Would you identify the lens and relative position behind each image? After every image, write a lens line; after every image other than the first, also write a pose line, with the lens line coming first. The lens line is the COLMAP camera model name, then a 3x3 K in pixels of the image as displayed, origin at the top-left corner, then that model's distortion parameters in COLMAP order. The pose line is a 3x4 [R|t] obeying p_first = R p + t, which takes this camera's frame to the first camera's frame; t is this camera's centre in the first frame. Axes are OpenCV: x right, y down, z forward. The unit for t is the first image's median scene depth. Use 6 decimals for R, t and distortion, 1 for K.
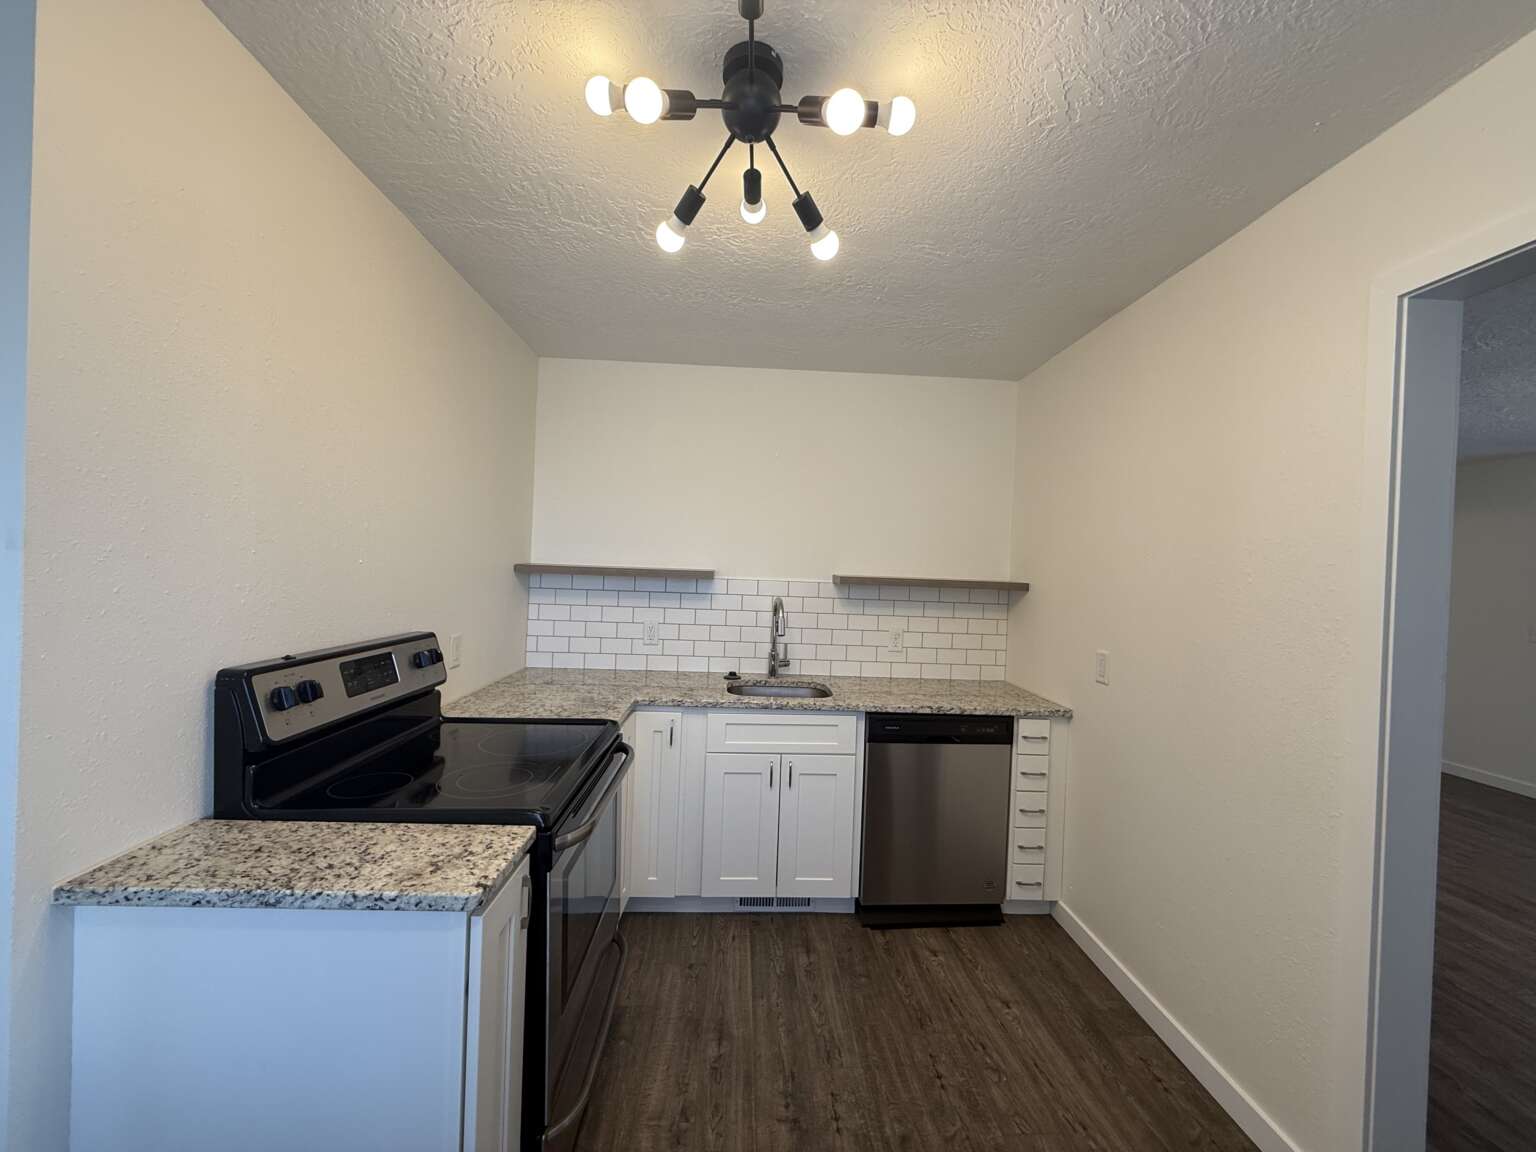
lens RADIAL K [[616.3, 0, 766.3], [0, 616.3, 578.0], [0, 0, 1]] dist [0.002038, 0.000104]
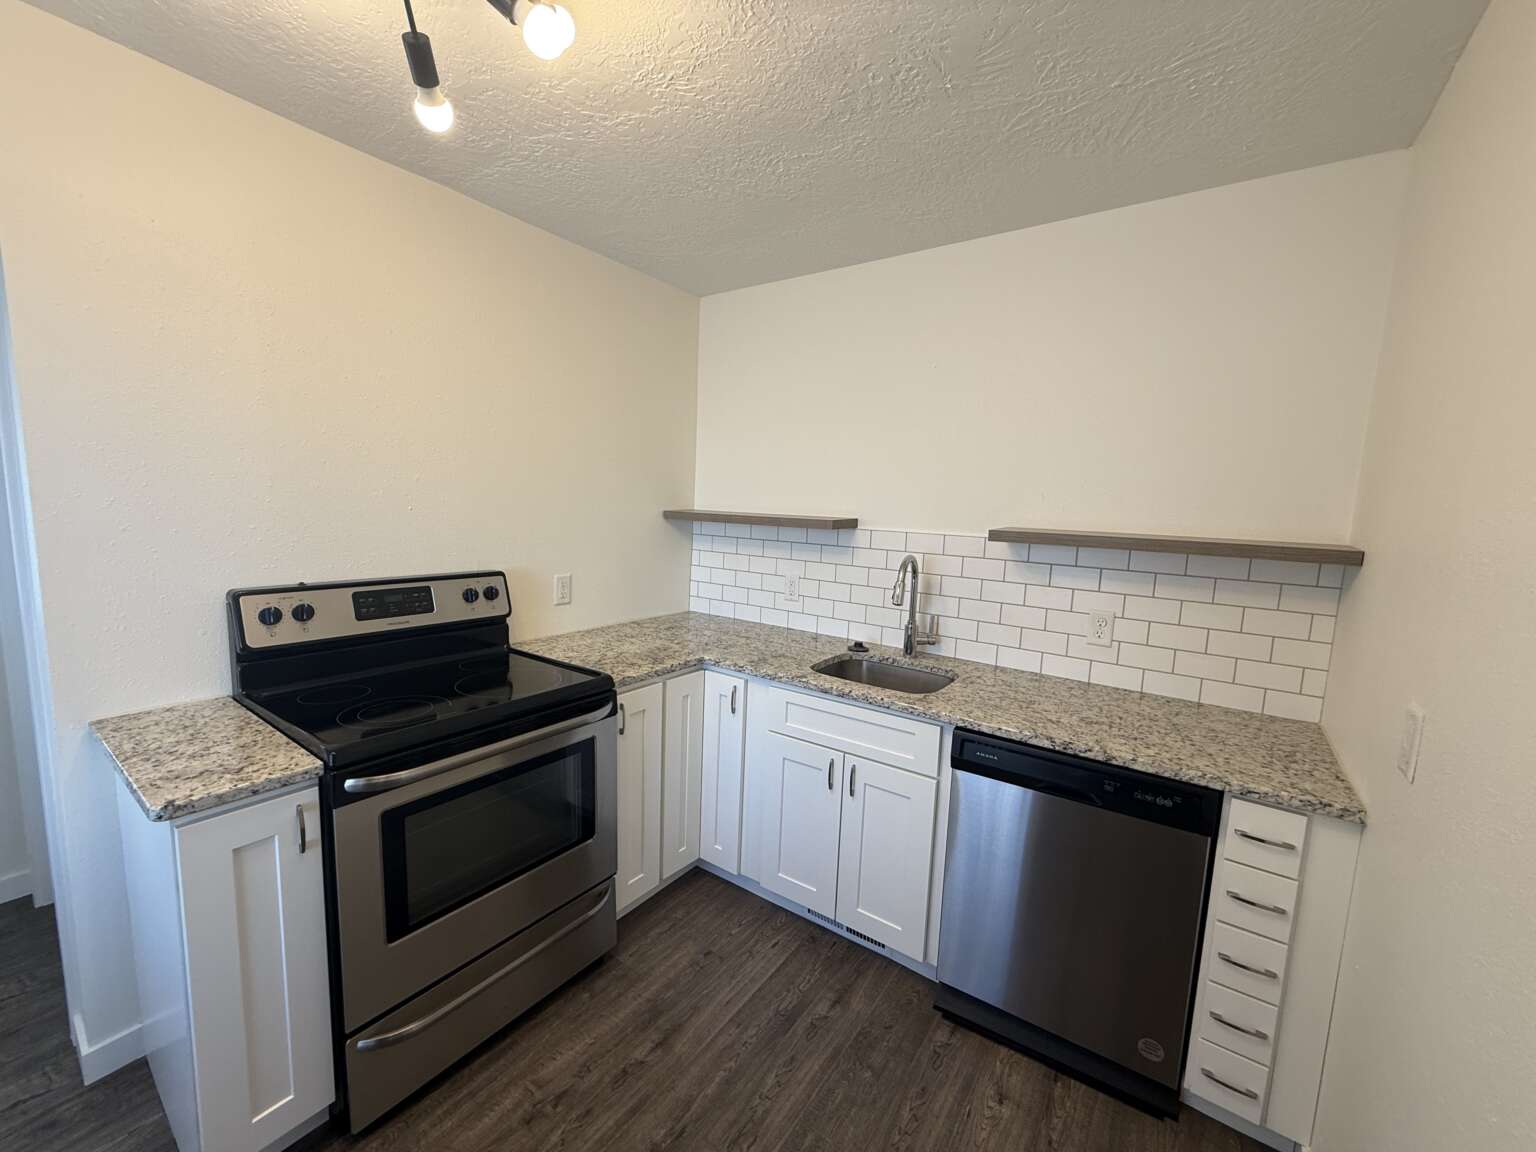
lens RADIAL K [[616.3, 0, 766.6], [0, 616.3, 576.5], [0, 0, 1]] dist [0.002038, 0.000104]
pose [[0.784681, 0.069662, -0.615974, 0.415416], [-0.017283, 0.995738, 0.090594, -0.010473], [0.619659, -0.060442, 0.782540, 0.328476]]
